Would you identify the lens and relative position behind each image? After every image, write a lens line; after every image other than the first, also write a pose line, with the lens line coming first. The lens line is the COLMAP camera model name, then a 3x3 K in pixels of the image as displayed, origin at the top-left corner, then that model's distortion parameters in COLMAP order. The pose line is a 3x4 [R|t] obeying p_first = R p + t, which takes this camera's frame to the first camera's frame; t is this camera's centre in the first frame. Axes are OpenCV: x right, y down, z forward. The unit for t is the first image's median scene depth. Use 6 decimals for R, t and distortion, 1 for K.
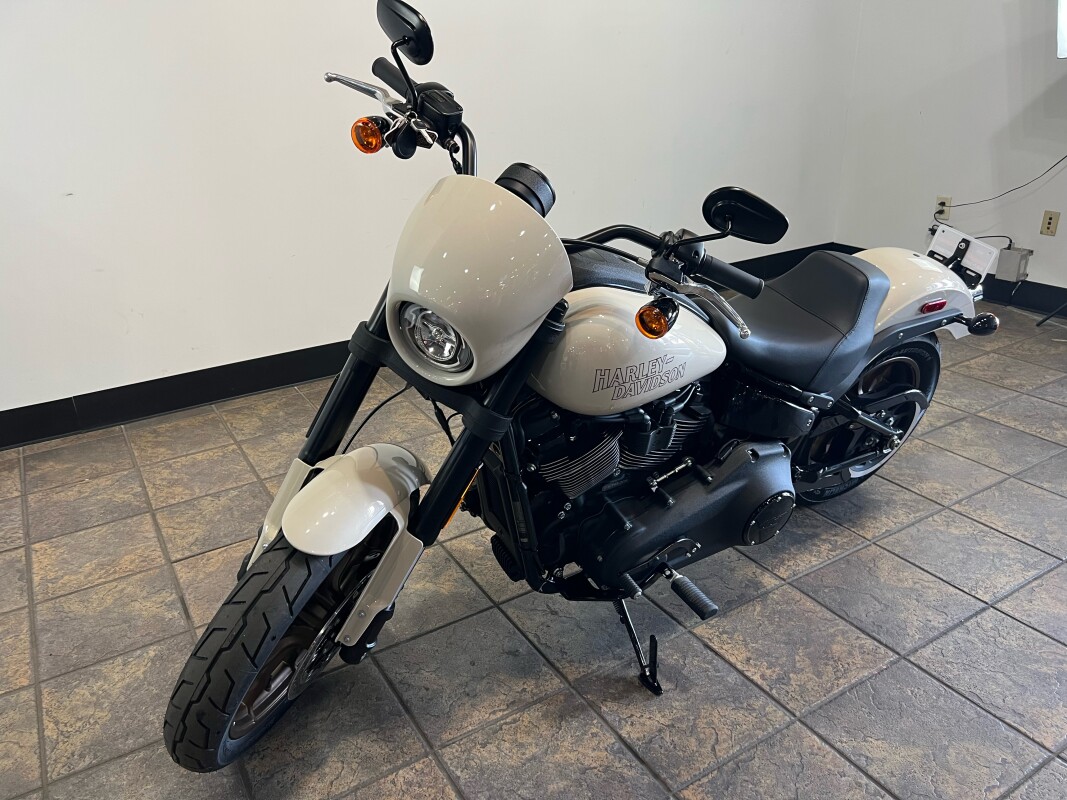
lens RADIAL K [[811.7, 0, 524.5], [0, 811.7, 397.2], [0, 0, 1]] dist [-0.000113, -0.002365]
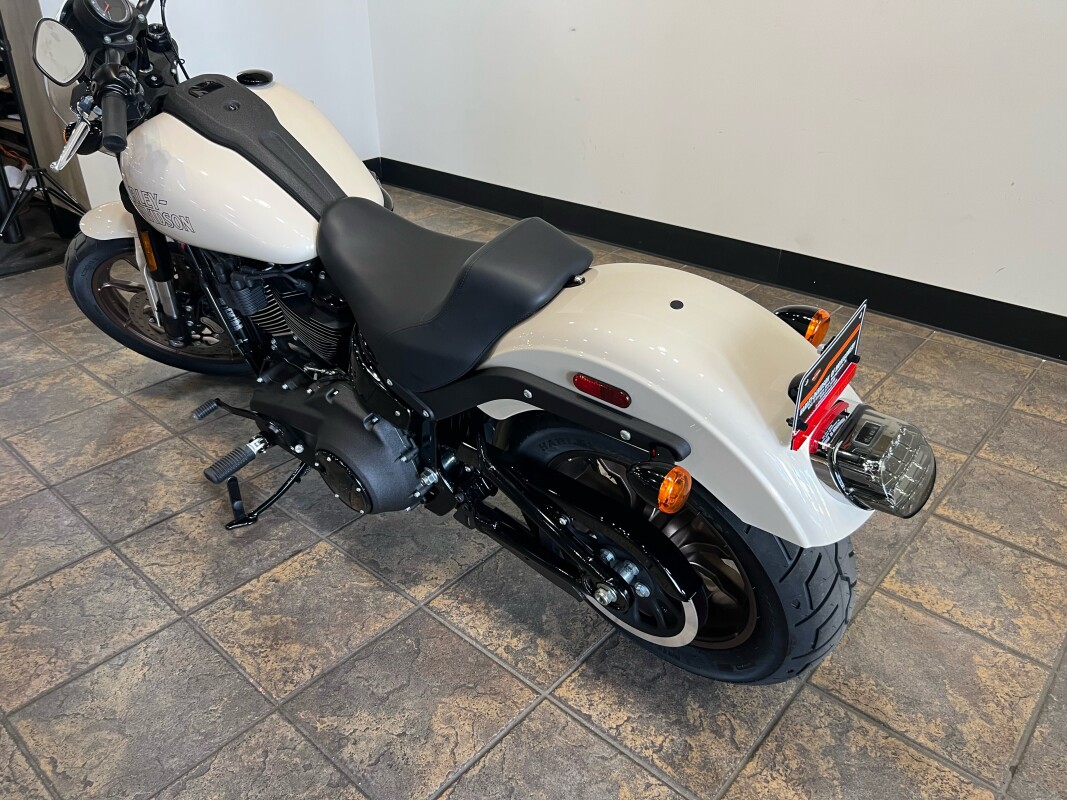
lens RADIAL K [[811.7, 0, 524.5], [0, 811.7, 397.2], [0, 0, 1]] dist [-0.000113, -0.002365]
pose [[0.294660, 0.492377, -0.818987, 0.898394], [-0.386361, 0.845250, 0.369158, -0.273082], [0.874014, 0.207649, 0.439297, 0.699640]]
